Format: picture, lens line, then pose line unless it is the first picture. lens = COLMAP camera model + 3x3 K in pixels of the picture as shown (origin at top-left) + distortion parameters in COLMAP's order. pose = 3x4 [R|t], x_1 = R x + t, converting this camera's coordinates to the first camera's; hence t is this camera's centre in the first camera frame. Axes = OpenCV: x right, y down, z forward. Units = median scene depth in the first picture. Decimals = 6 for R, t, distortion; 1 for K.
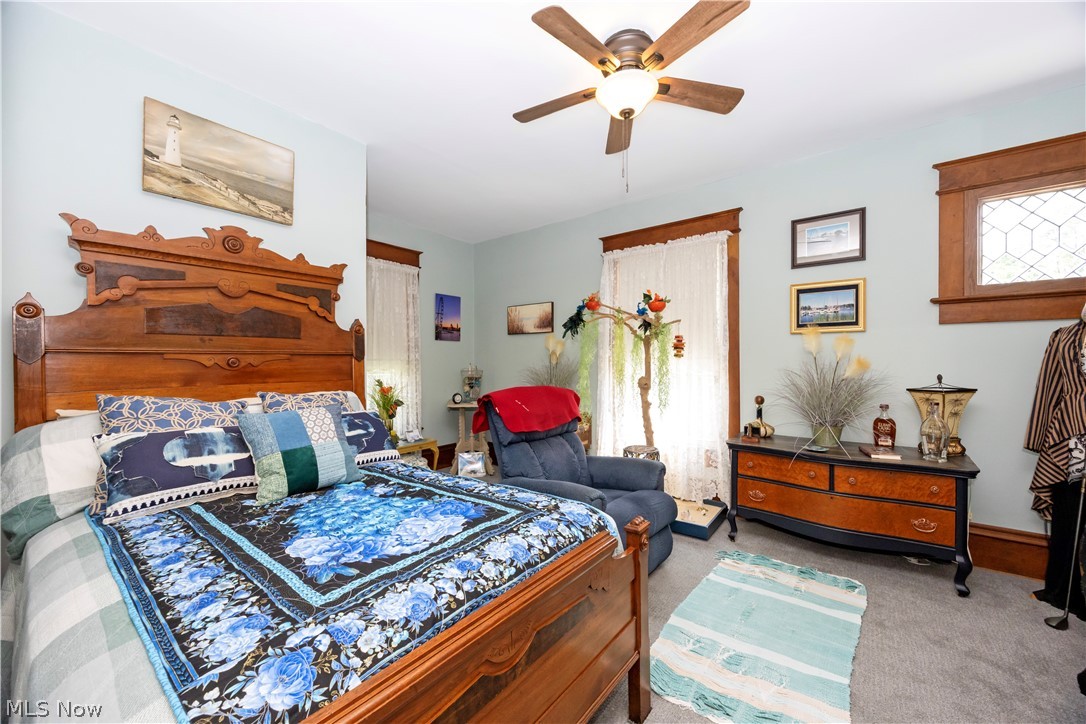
lens RADIAL K [[422.3, 0, 543.0], [0, 422.3, 362.0], [0, 0, 1]] dist [-0.001721, -0.000070]
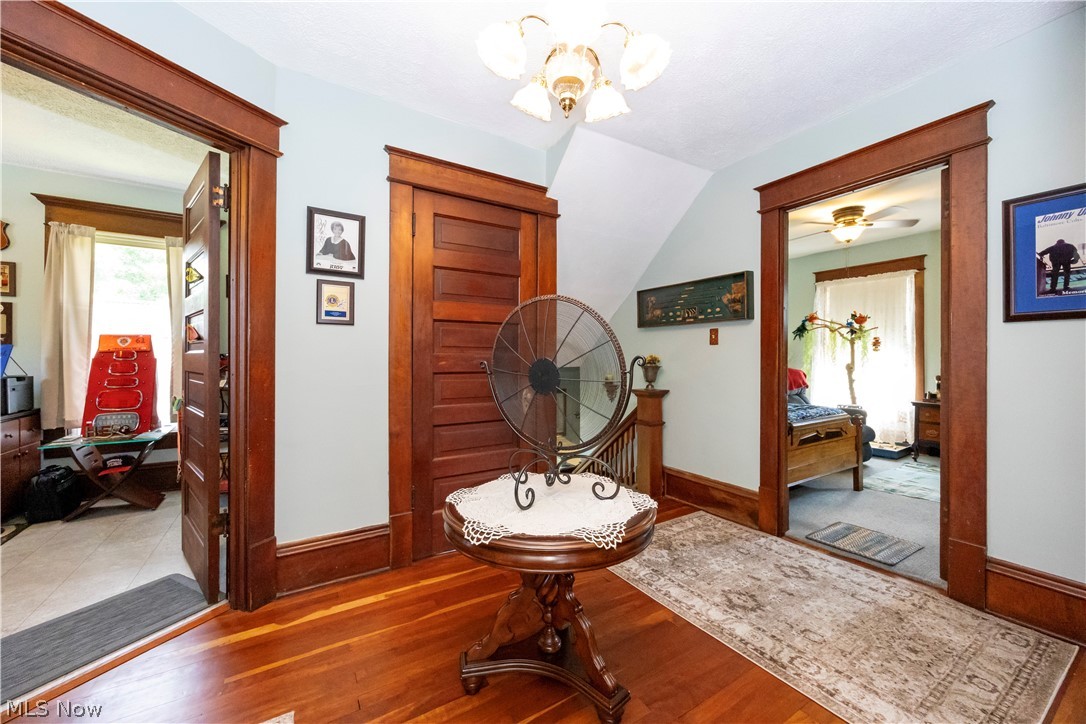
lens RADIAL K [[422.3, 0, 543.0], [0, 422.3, 362.0], [0, 0, 1]] dist [-0.001721, -0.000070]
pose [[0.932320, 0.006196, -0.361582, -0.301106], [-0.007988, 0.999962, -0.003462, 0.050368], [0.361547, 0.006116, 0.932334, -1.027366]]
